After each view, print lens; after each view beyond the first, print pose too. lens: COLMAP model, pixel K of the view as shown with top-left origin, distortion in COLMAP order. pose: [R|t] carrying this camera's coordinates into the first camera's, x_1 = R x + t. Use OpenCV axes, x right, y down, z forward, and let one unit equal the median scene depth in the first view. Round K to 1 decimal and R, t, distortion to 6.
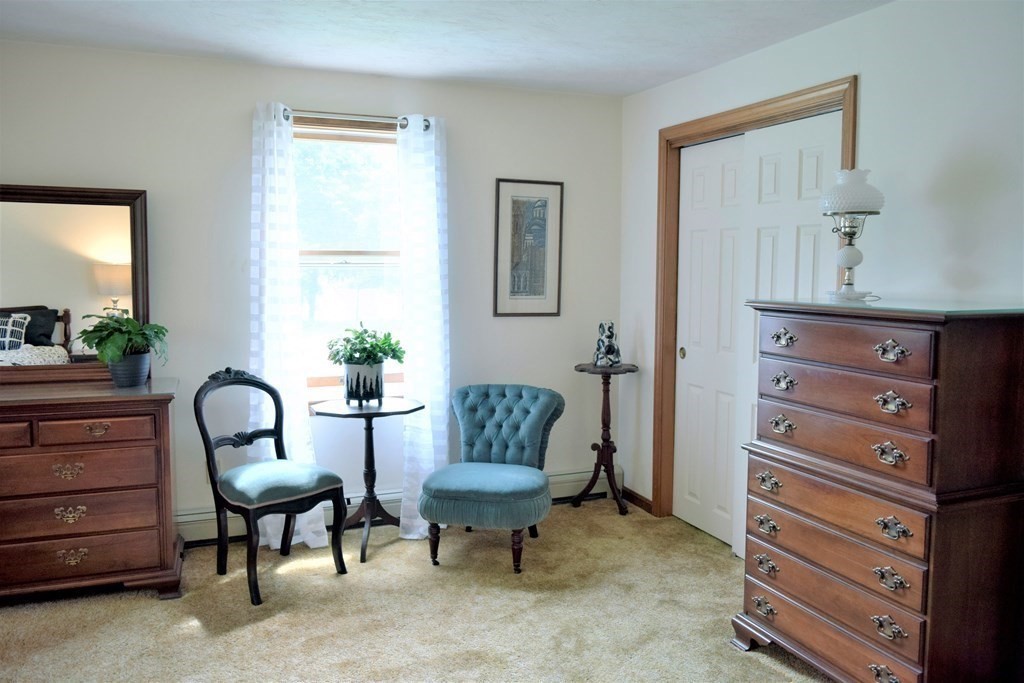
lens RADIAL K [[815.4, 0, 512.0], [0, 815.4, 341.5], [0, 0, 1]] dist [-0.004941, 0.006298]
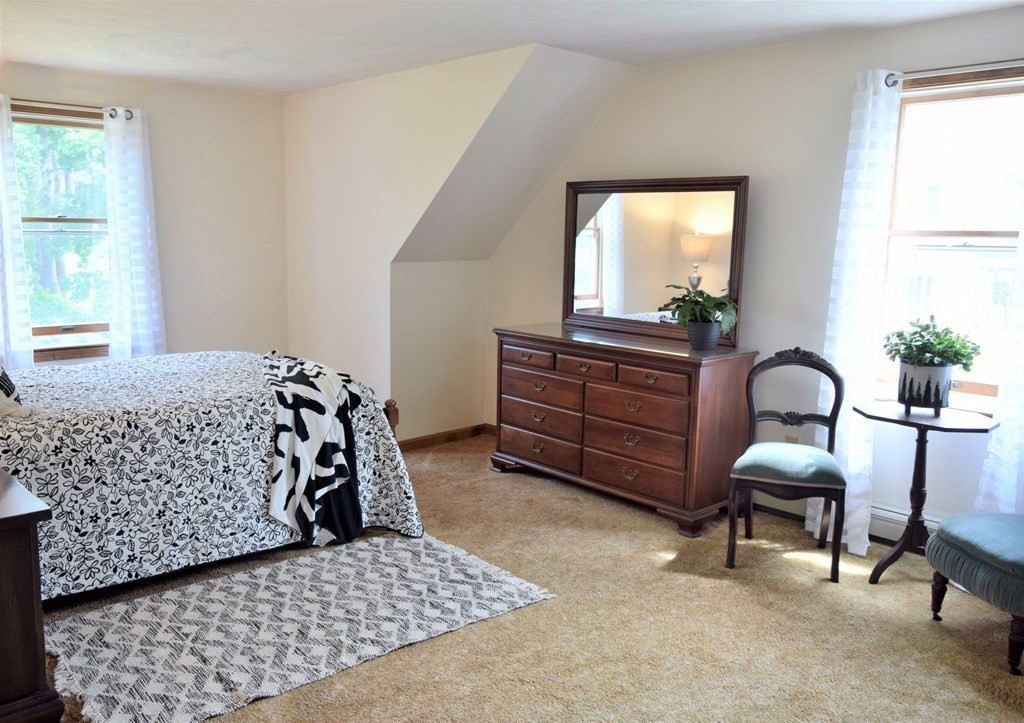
lens RADIAL K [[903.3, 0, 512.0], [0, 903.3, 361.5], [0, 0, 1]] dist [0.002366, -0.001937]
pose [[0.335164, 0.140055, -0.931692, 0.573653], [-0.098551, 0.988676, 0.113168, -0.042020], [0.936991, 0.053889, 0.345171, 0.279188]]
